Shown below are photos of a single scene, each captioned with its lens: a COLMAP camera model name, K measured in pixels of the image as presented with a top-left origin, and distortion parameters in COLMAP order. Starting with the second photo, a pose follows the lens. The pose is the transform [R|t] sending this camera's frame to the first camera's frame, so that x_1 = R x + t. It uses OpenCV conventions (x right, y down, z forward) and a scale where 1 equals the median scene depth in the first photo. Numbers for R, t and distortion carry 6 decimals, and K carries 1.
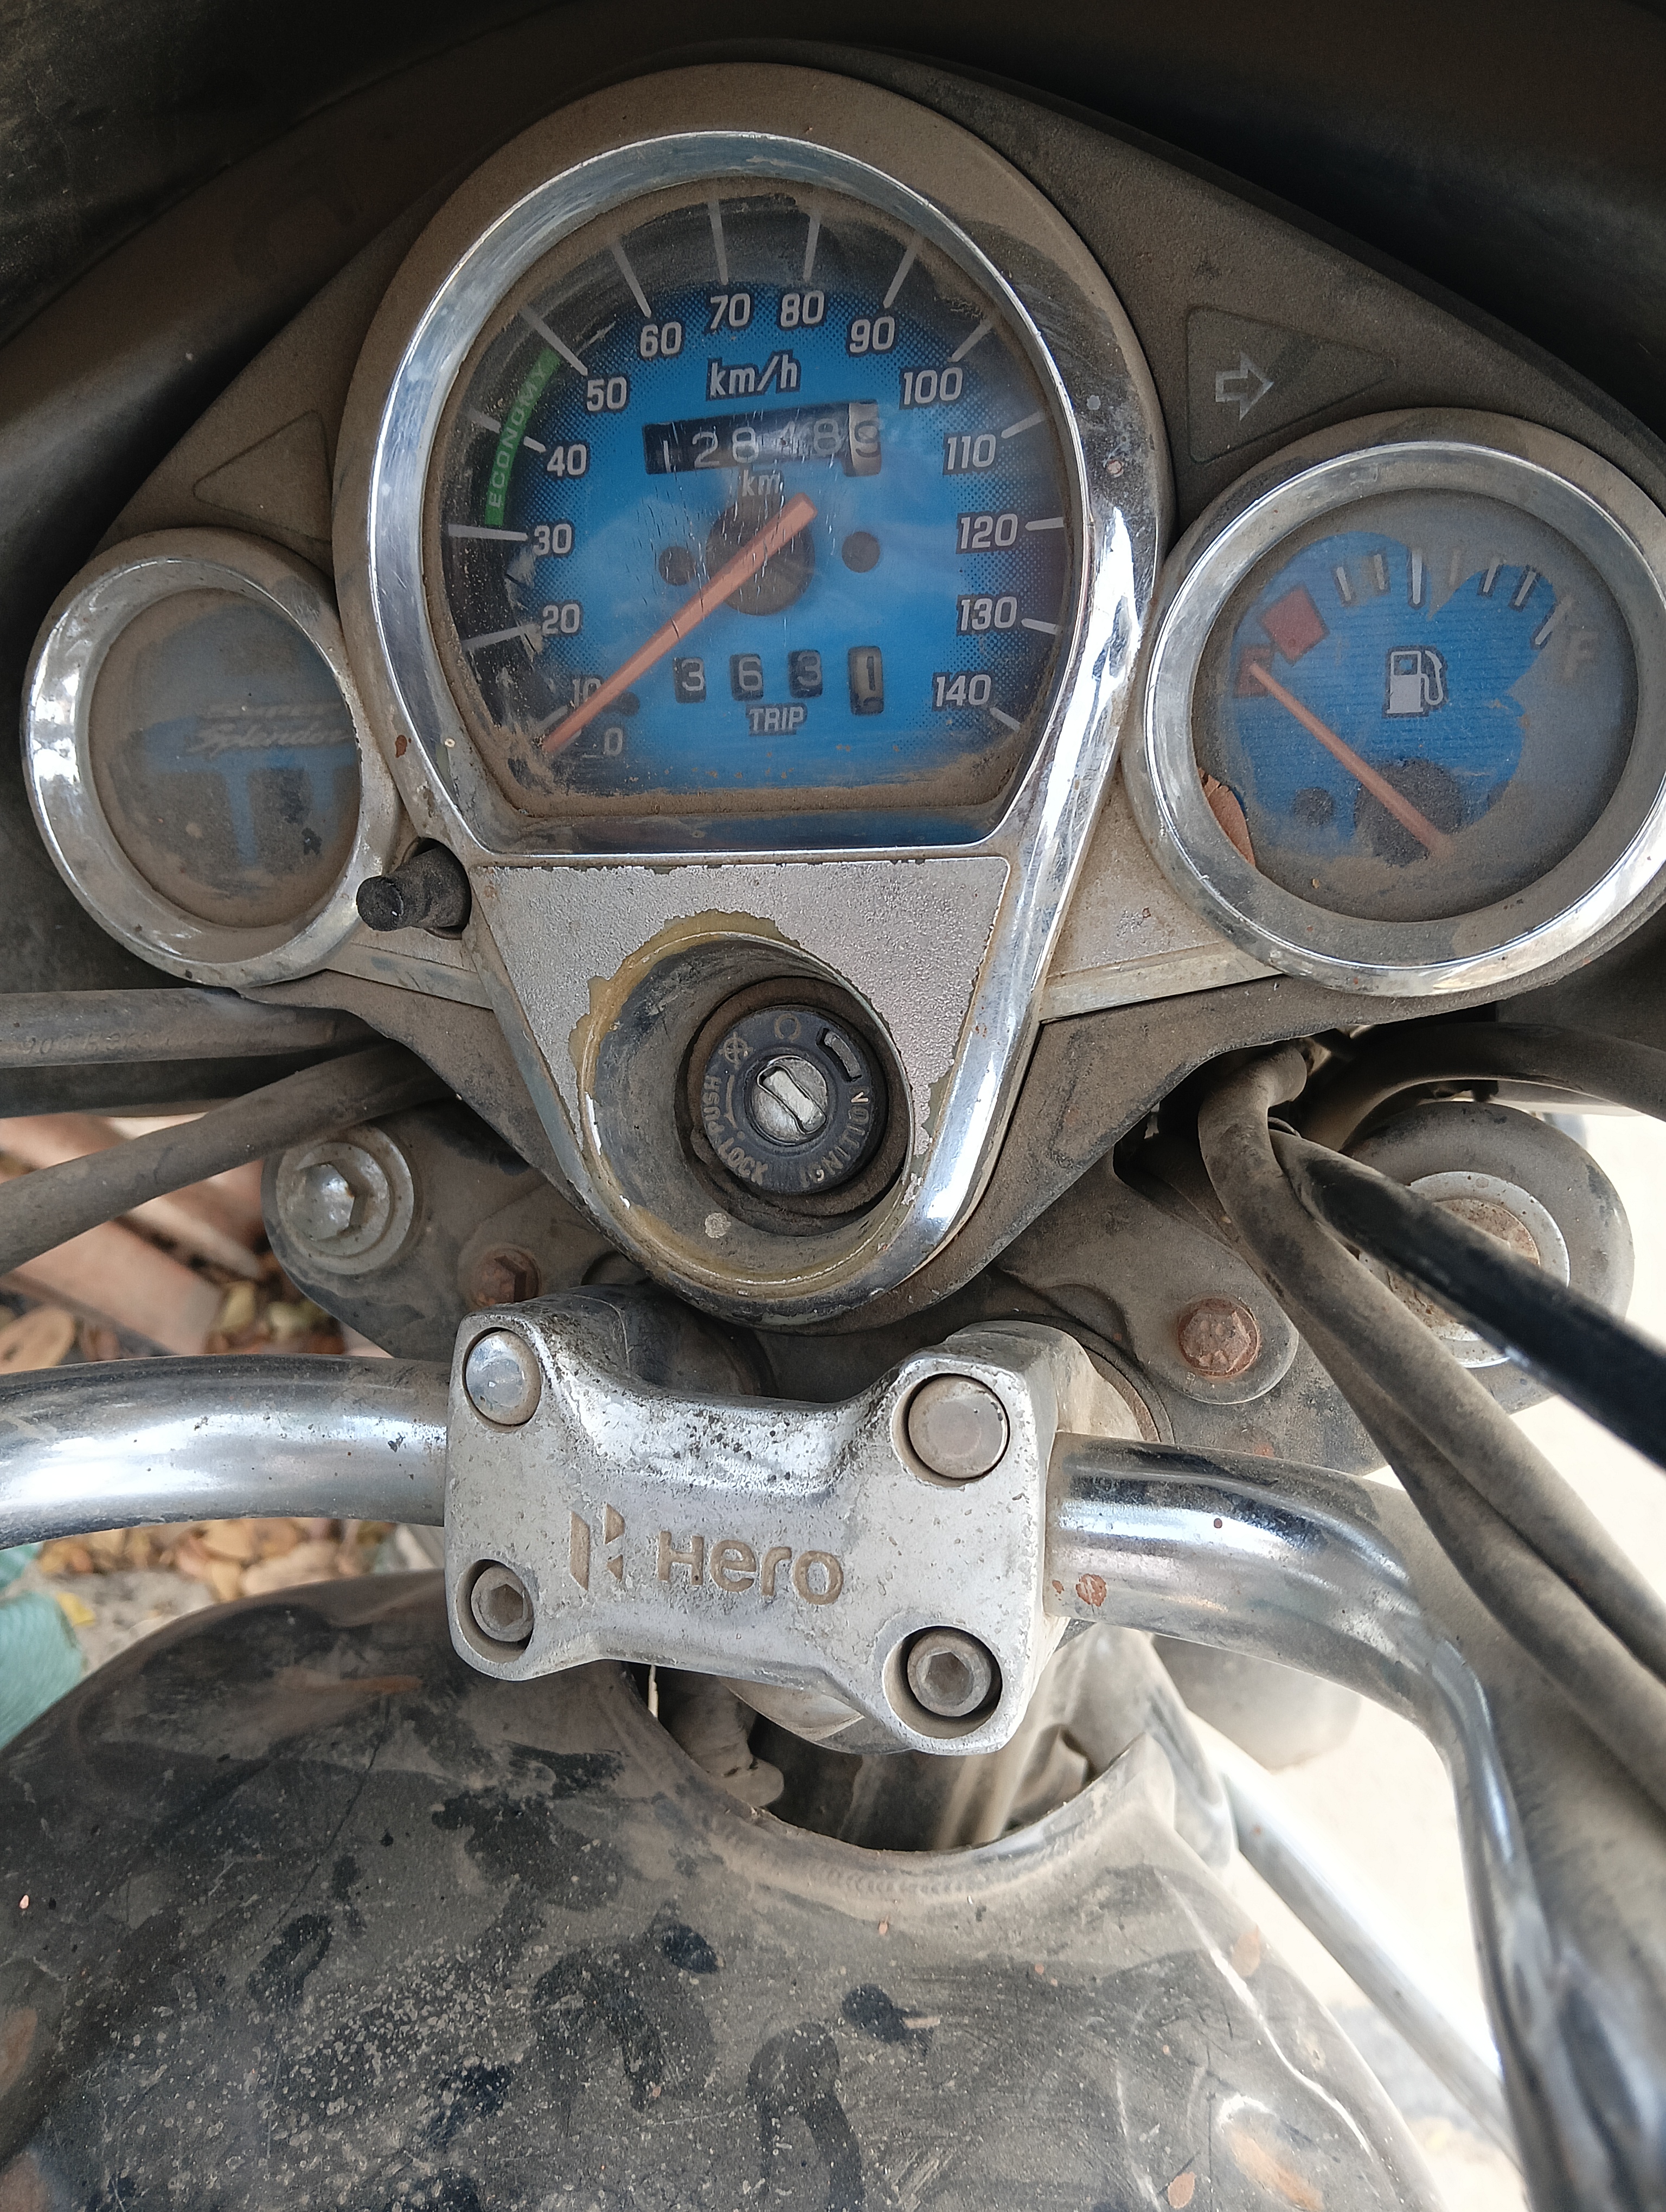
lens RADIAL K [[1807.2, 0, 851.3], [0, 1807.2, 1113.3], [0, 0, 1]] dist [0.064469, -0.184677]
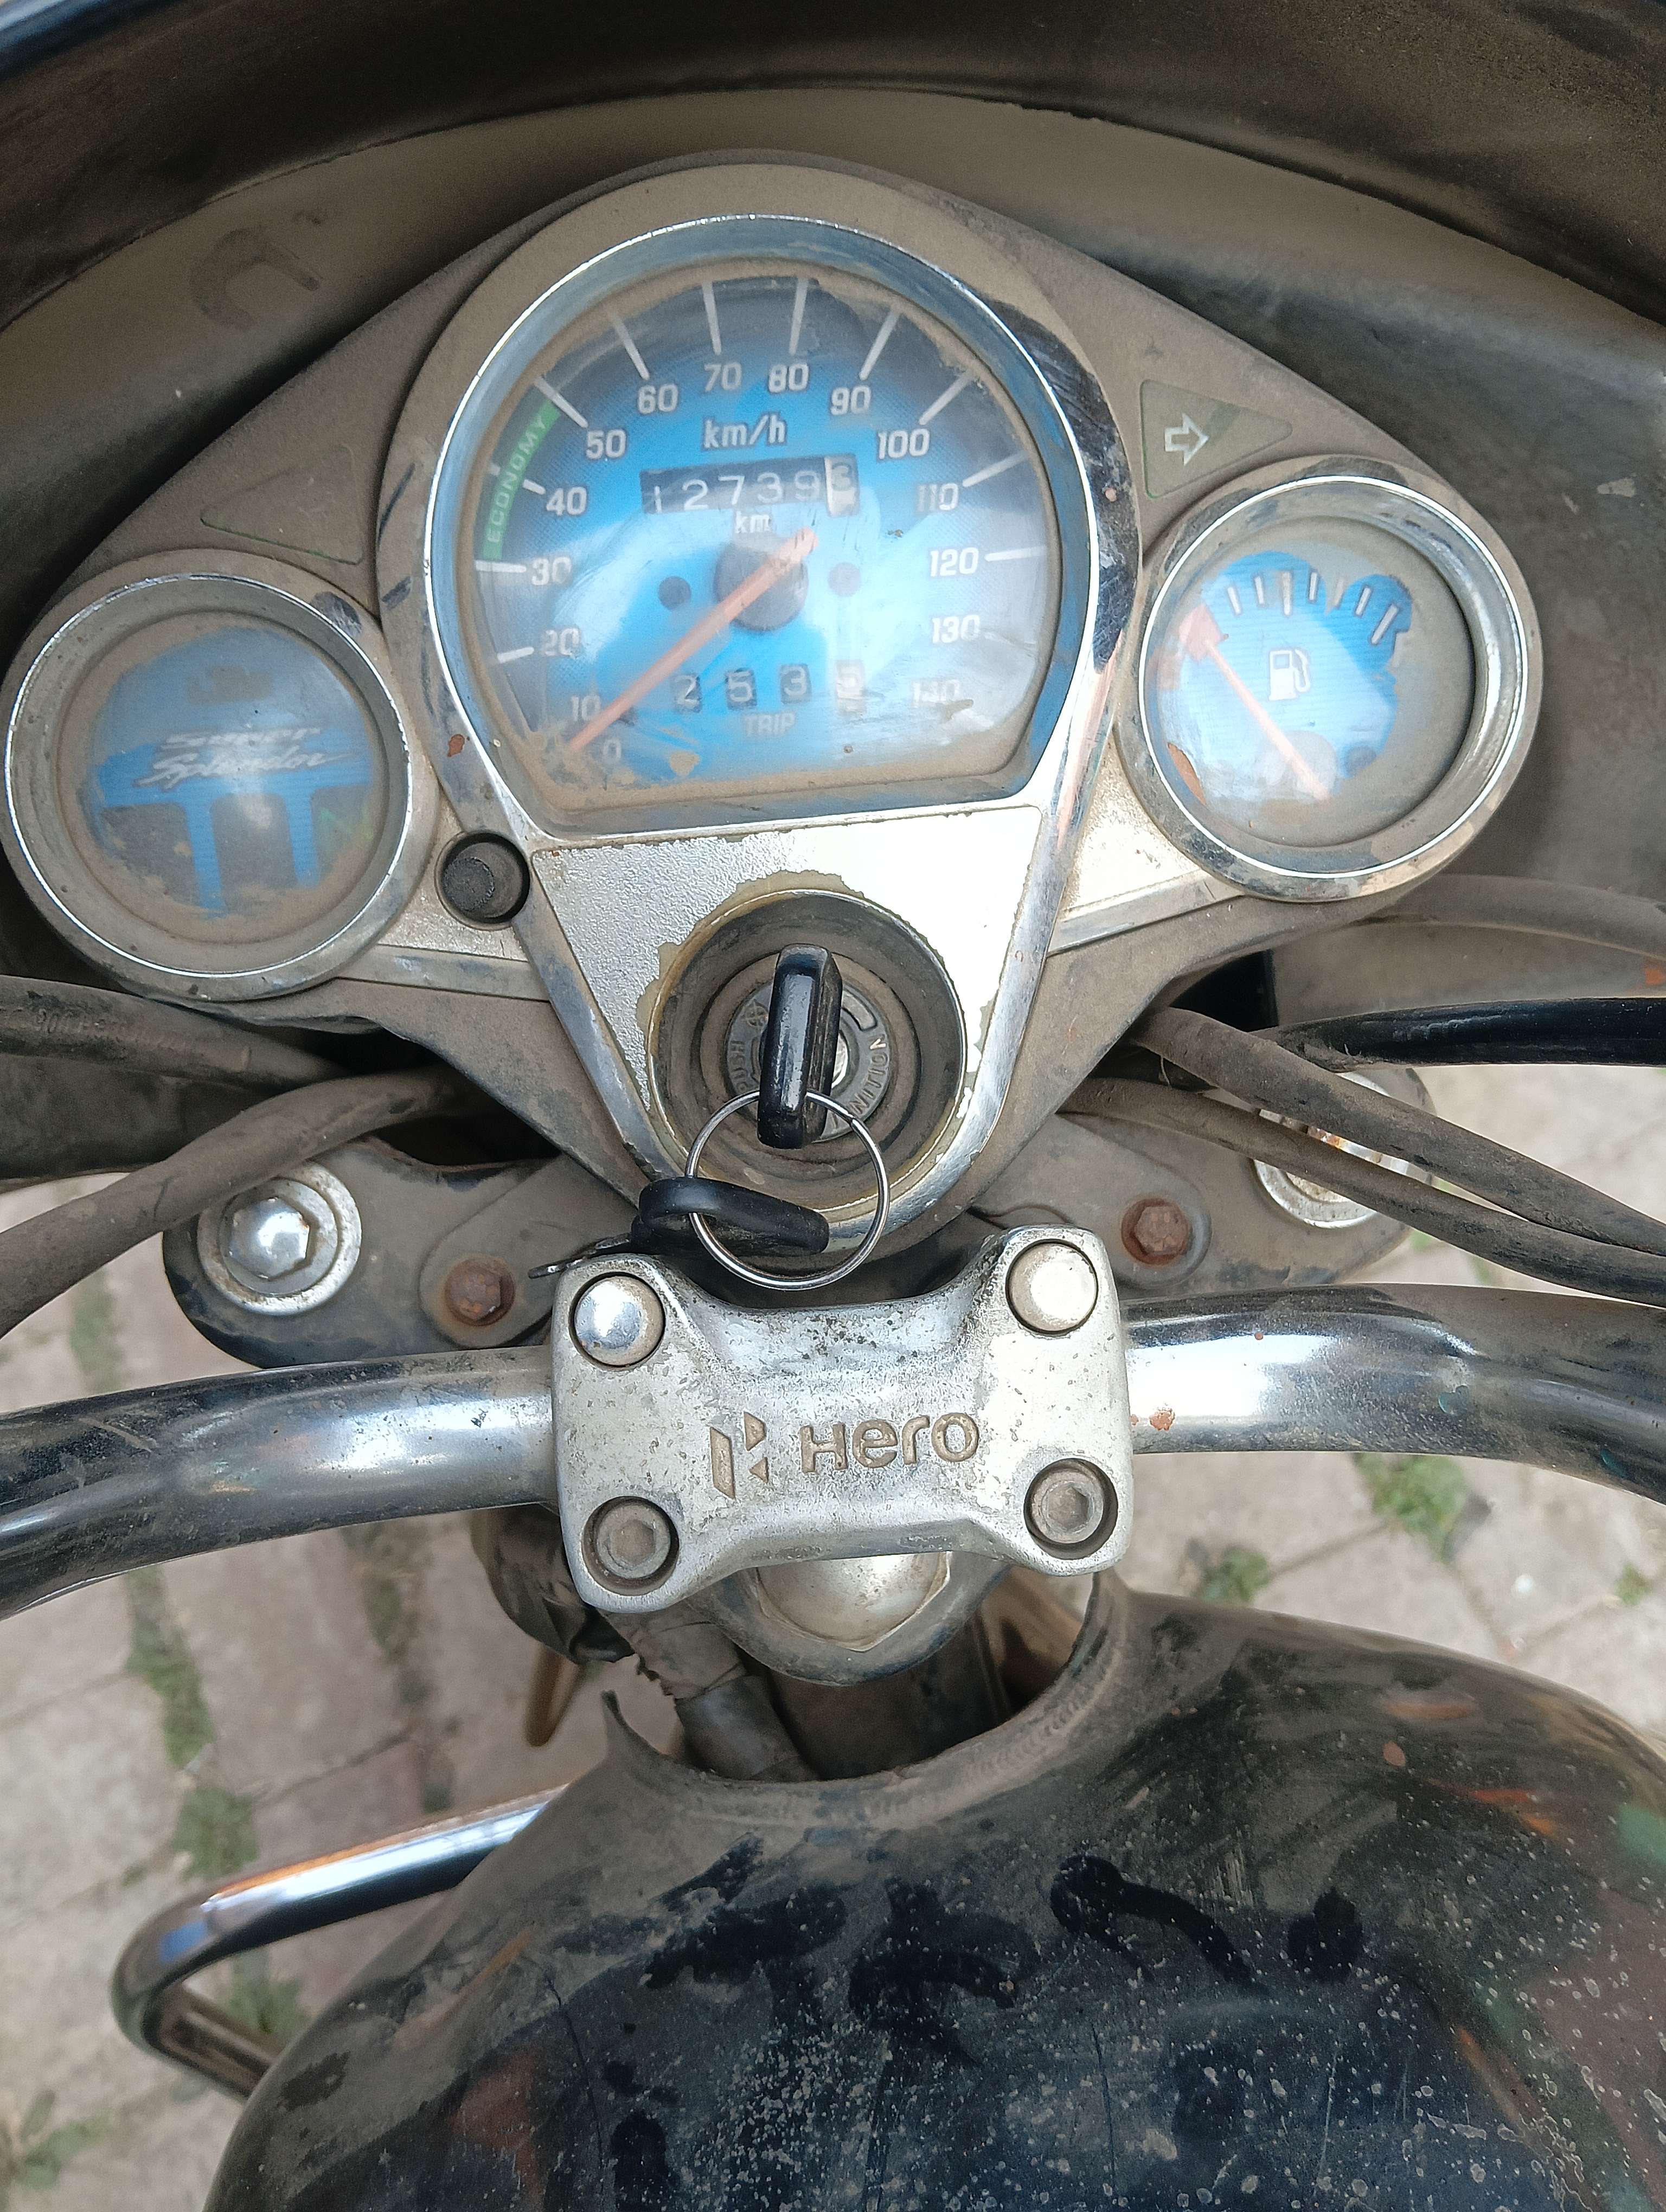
lens RADIAL K [[1807.2, 0, 835.4], [0, 1807.2, 1109.3], [0, 0, 1]] dist [0.064469, -0.184677]
pose [[0.925715, -0.080842, 0.369482, -0.468245], [0.127515, 0.986405, -0.103659, 0.154748], [-0.356079, 0.143073, 0.923438, -0.041435]]
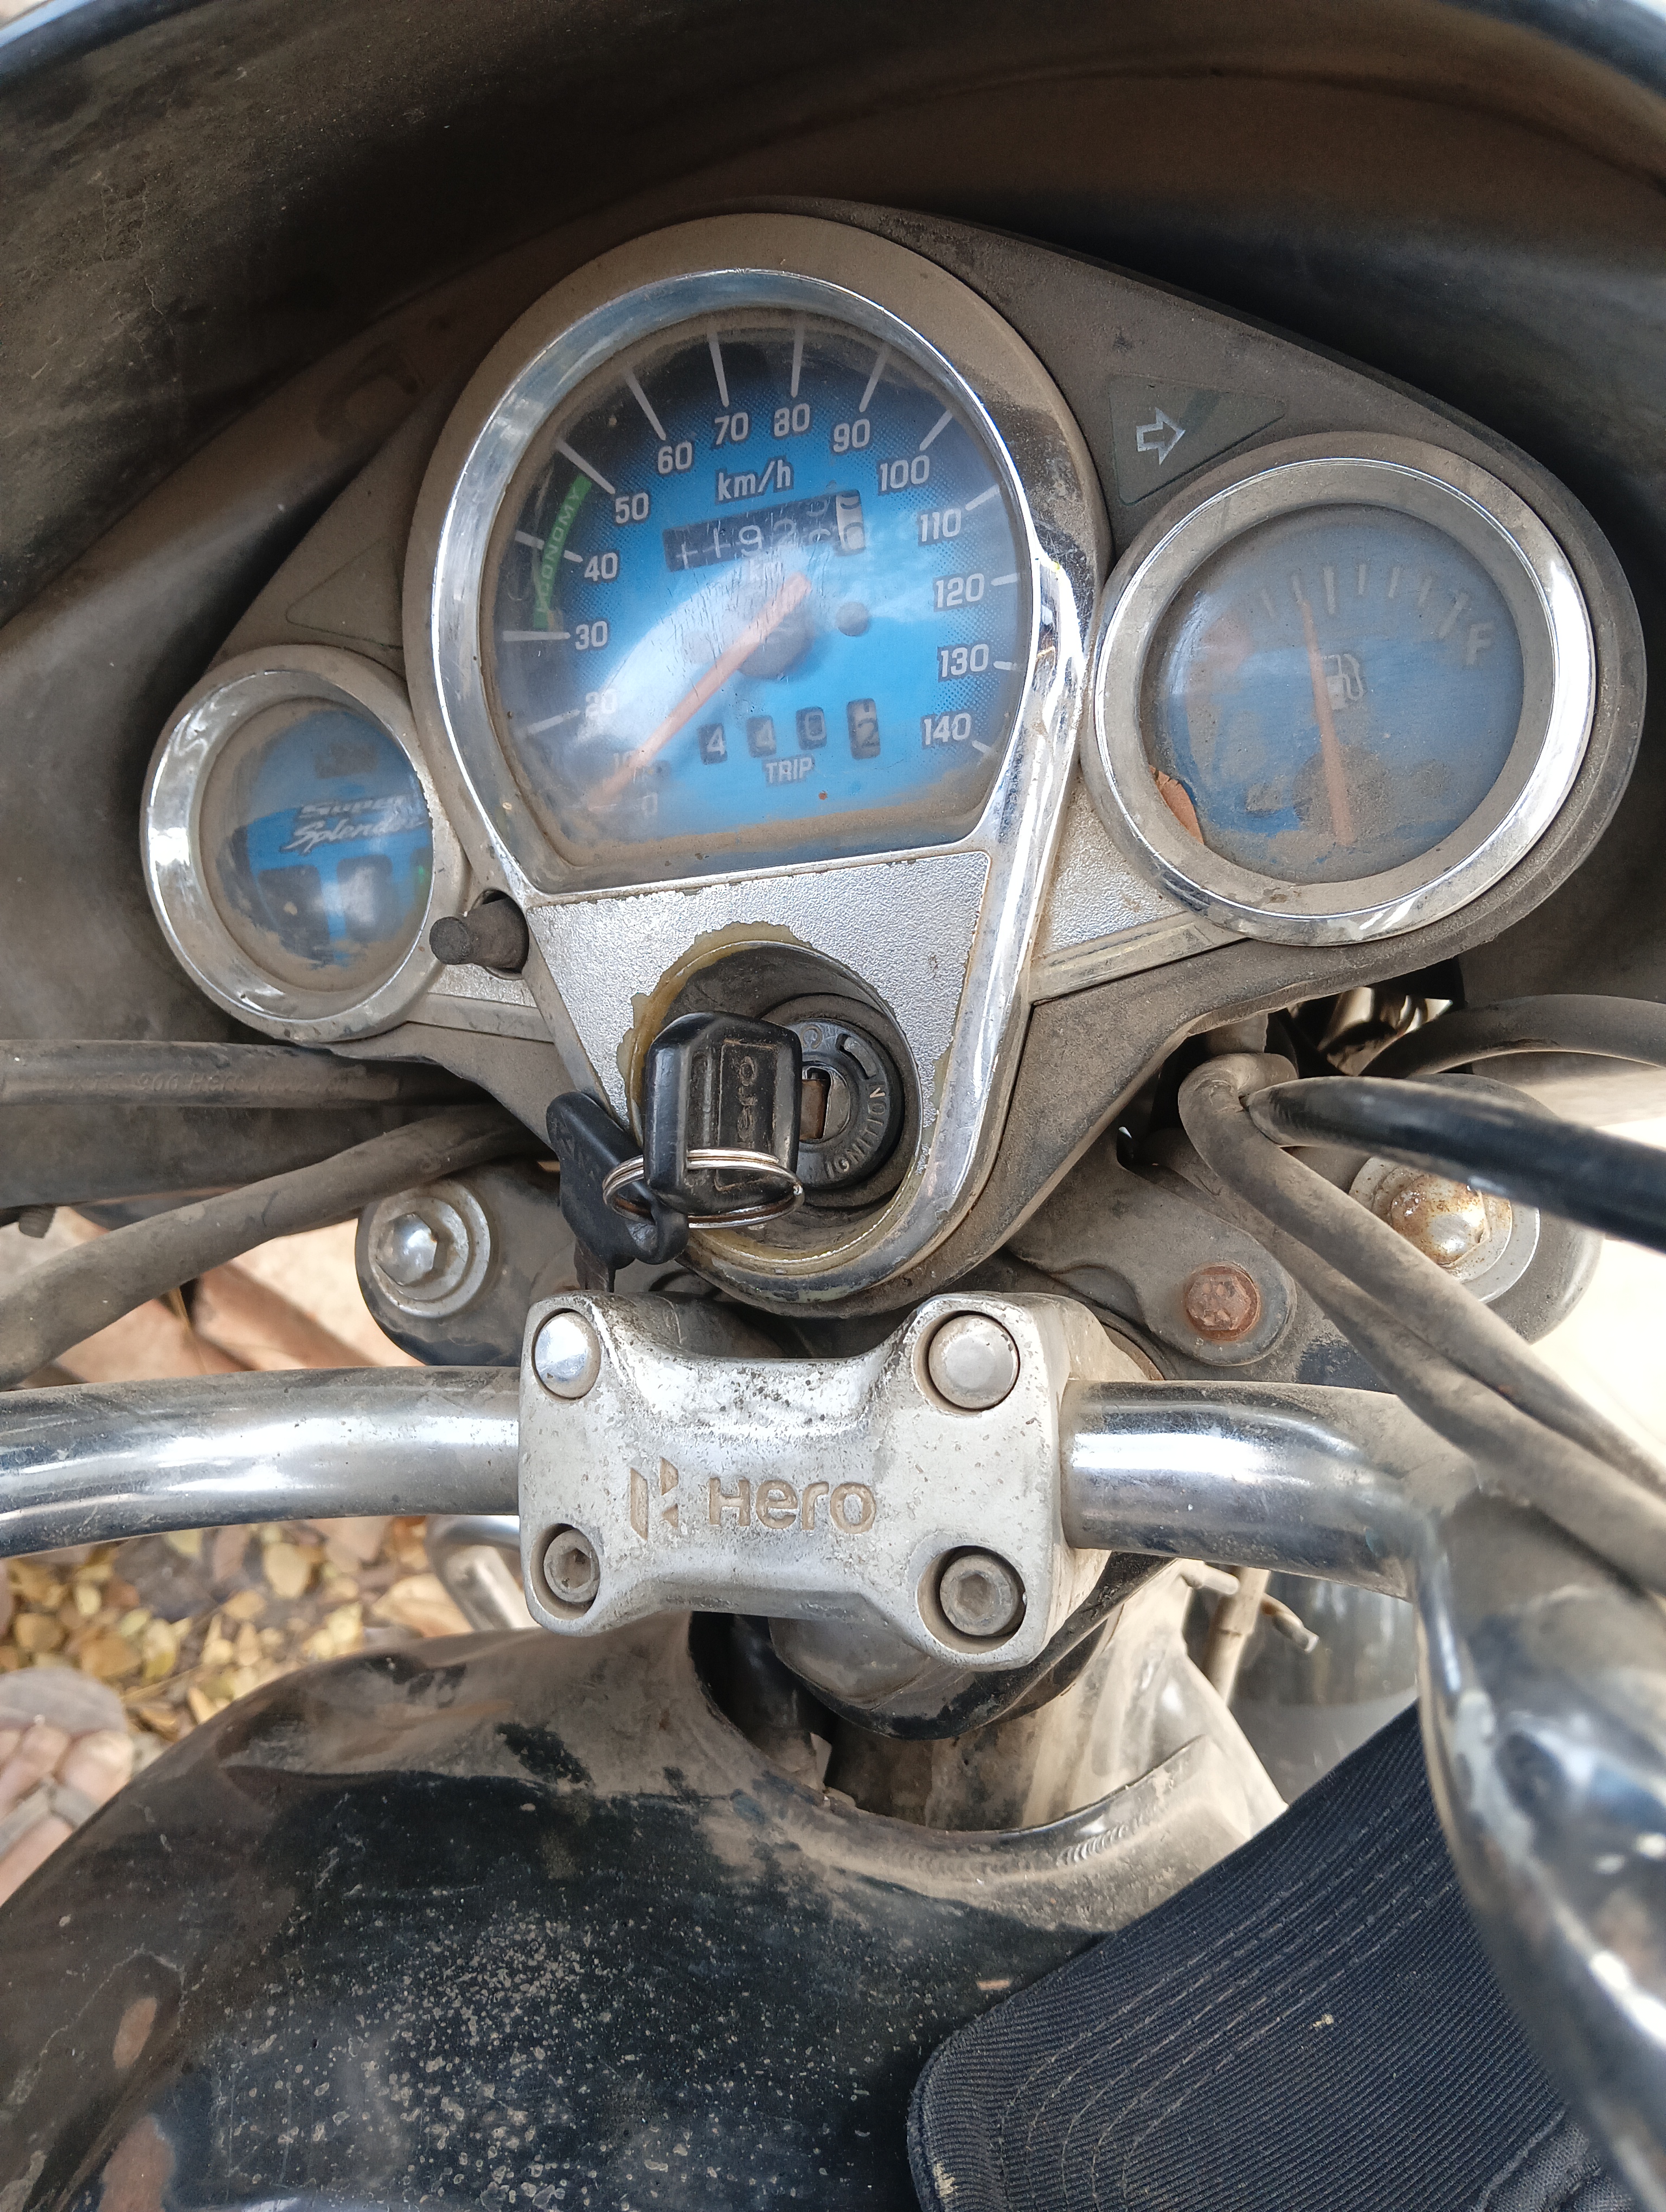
lens RADIAL K [[1807.2, 0, 823.8], [0, 1807.2, 1120.6], [0, 0, 1]] dist [0.064469, -0.184677]
pose [[0.996665, -0.052307, -0.062628, 0.043036], [0.044229, 0.991288, -0.124067, 0.152492], [0.068572, 0.120883, 0.990295, -0.110193]]
